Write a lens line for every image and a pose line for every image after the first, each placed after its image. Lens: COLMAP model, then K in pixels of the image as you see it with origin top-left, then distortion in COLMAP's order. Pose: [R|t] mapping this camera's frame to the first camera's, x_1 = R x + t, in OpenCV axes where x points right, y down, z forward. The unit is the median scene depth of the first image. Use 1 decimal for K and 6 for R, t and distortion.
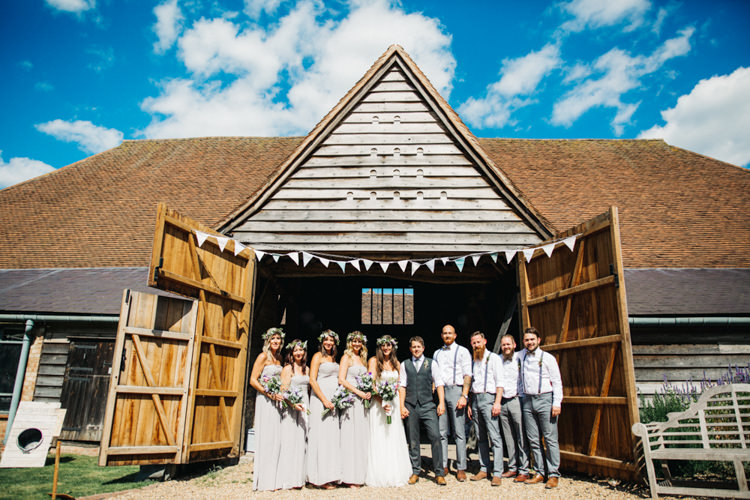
lens RADIAL K [[505.3, 0, 374.6], [0, 505.3, 253.0], [0, 0, 1]] dist [-0.052351, 0.001162]
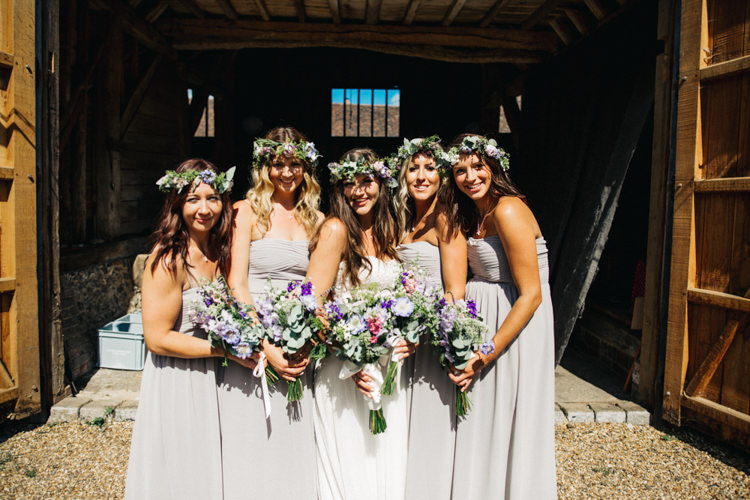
lens RADIAL K [[505.3, 0, 373.8], [0, 505.3, 253.0], [0, 0, 1]] dist [-0.052351, 0.001162]
pose [[0.998994, -0.013909, 0.042630, 0.007342], [-0.001965, 0.936190, 0.351488, 0.105188], [-0.044799, -0.351218, 0.935221, 0.619235]]
